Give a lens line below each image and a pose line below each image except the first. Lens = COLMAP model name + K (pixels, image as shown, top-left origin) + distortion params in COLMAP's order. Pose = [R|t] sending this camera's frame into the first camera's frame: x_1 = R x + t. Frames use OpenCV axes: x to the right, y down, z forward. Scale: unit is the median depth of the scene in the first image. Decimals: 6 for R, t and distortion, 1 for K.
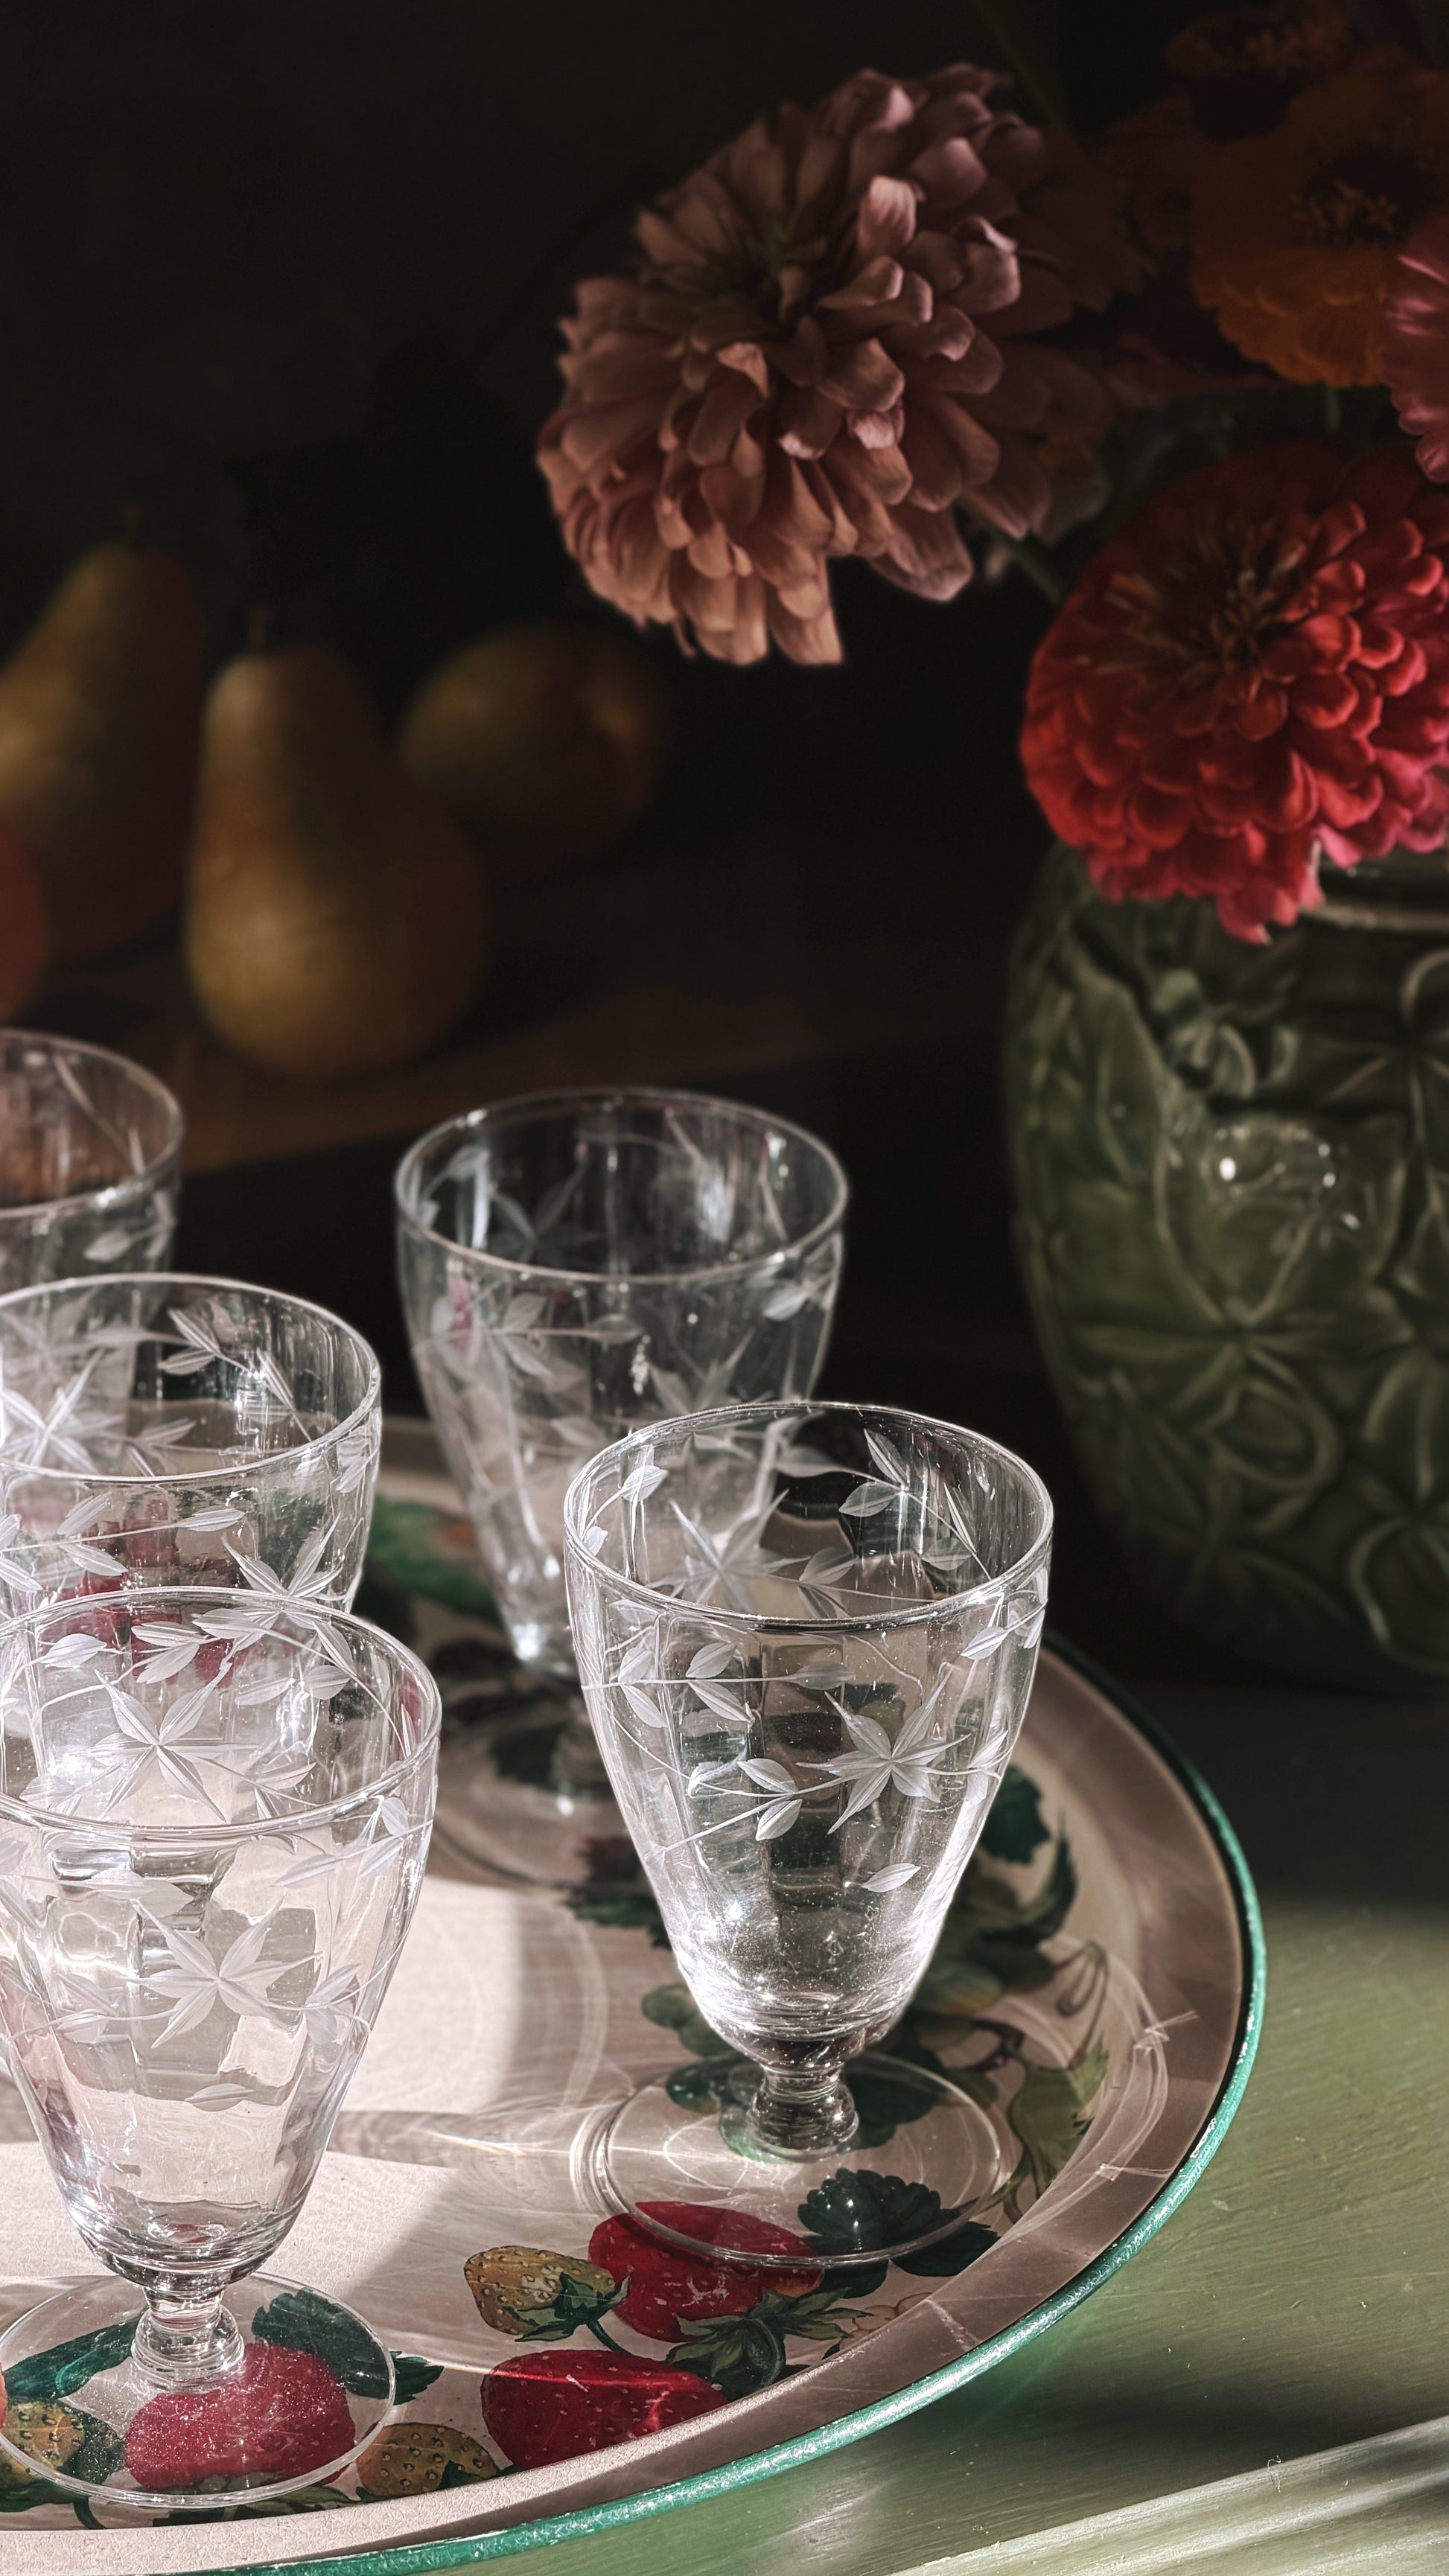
lens RADIAL K [[8365.4, 0, 721.5], [0, 8365.4, 1375.5], [0, 0, 1]] dist [0.158923, 0.000000]
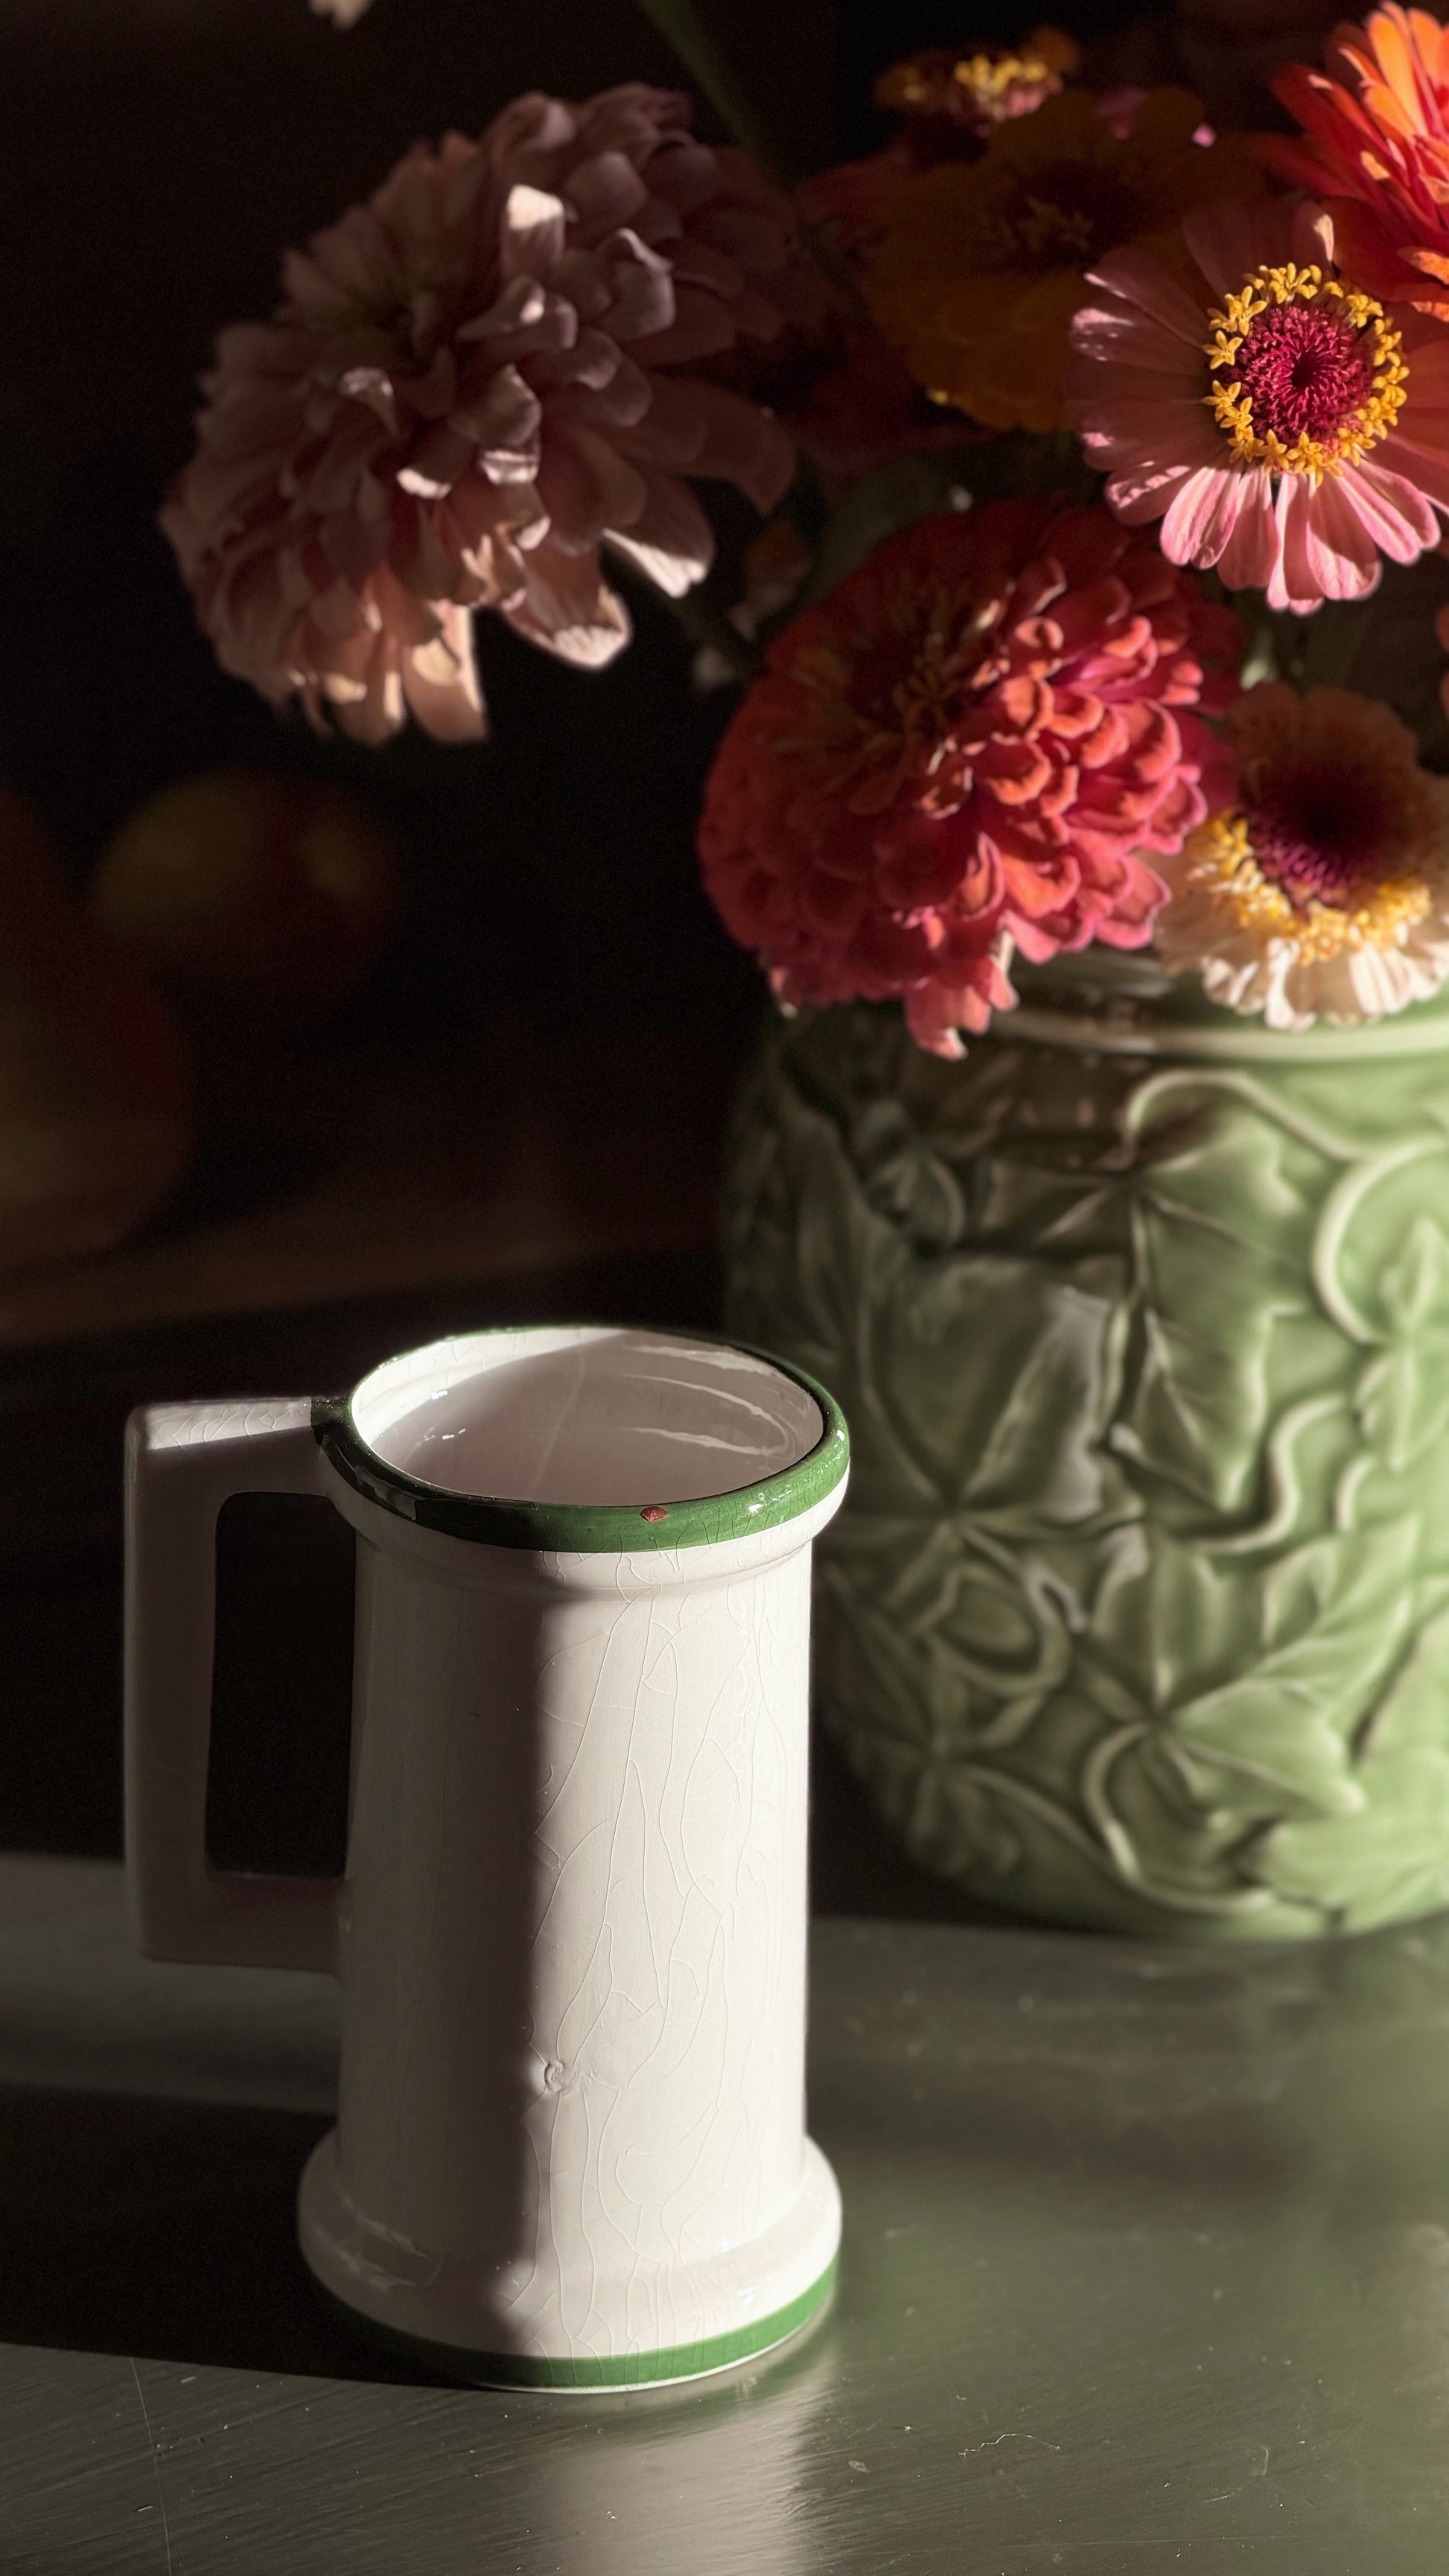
lens RADIAL K [[8365.4, 0, 745.8], [0, 8365.4, 1283.2], [0, 0, 1]] dist [0.158923, 0.000000]
pose [[0.998737, 0.008488, -0.049522, 0.087835], [-0.012878, 0.995947, -0.089014, 0.052904], [0.048566, 0.089539, 0.994798, 0.117897]]
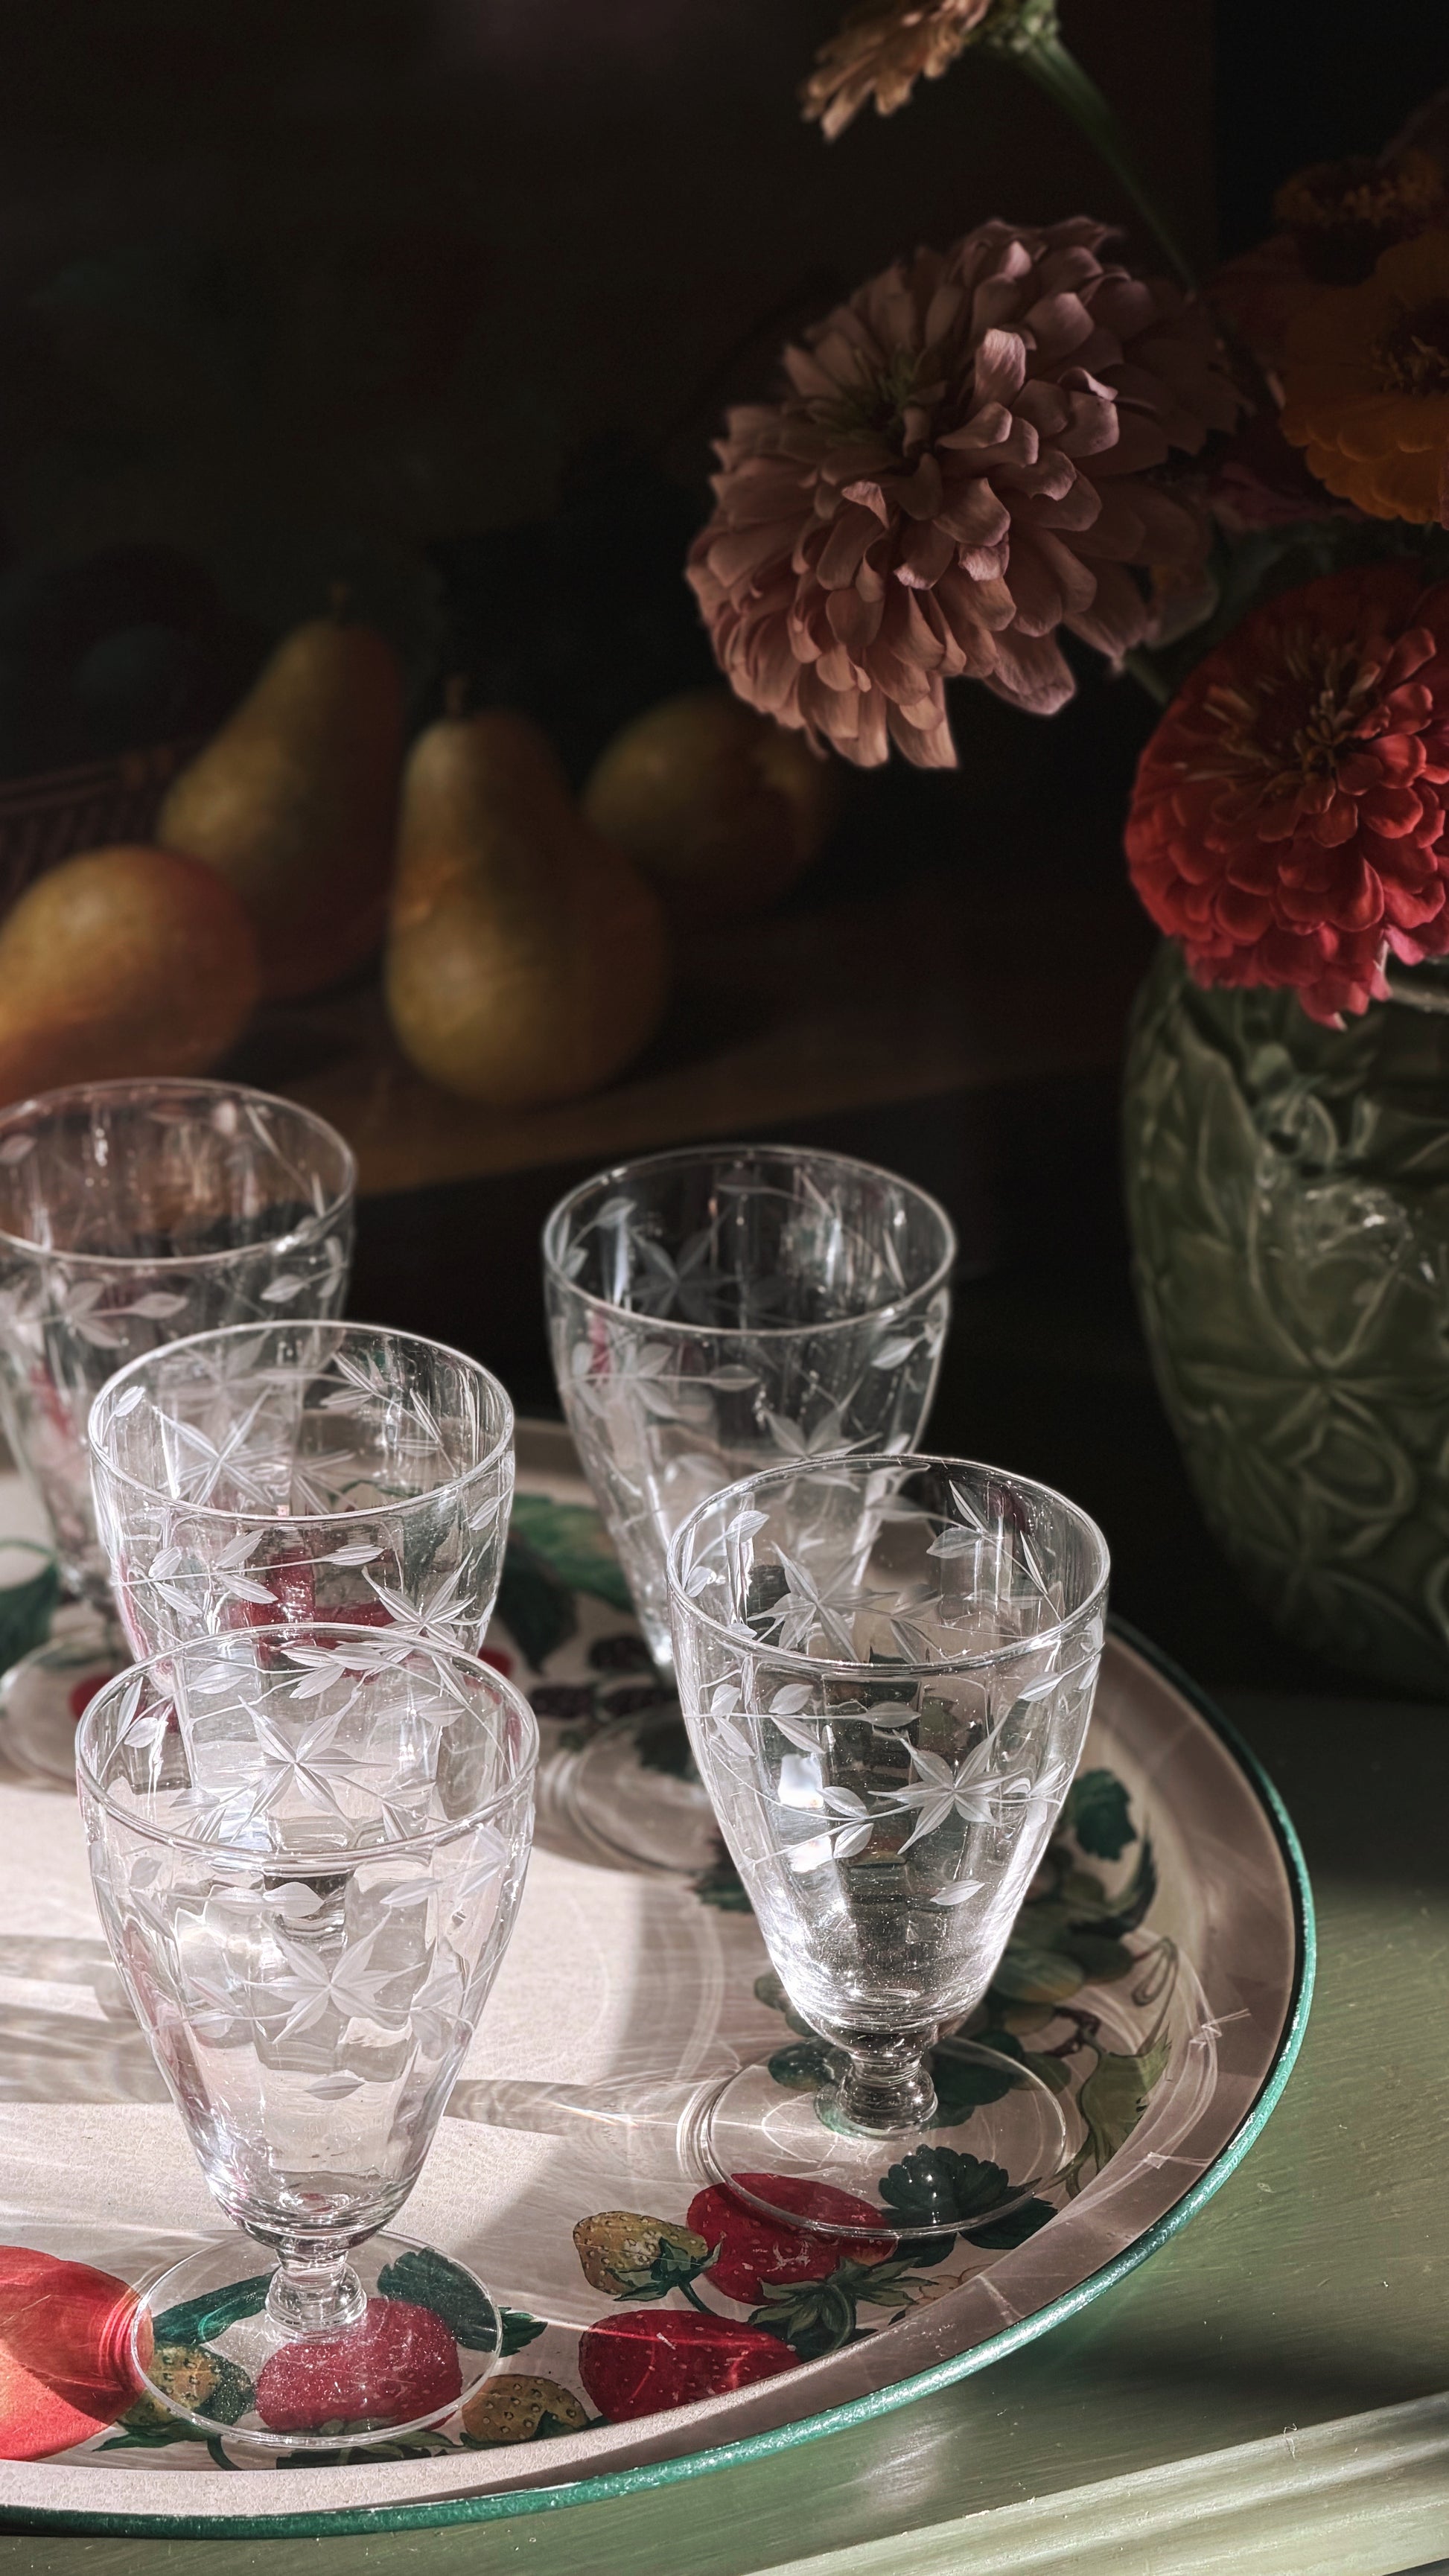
lens RADIAL K [[8365.4, 0, 724.1], [0, 8365.4, 1392.2], [0, 0, 1]] dist [0.158923, 0.000000]
pose [[0.998269, 0.018033, -0.055978, 0.047236], [-0.016210, 0.999329, 0.032846, -0.039435], [0.056533, -0.031882, 0.997892, -0.097145]]
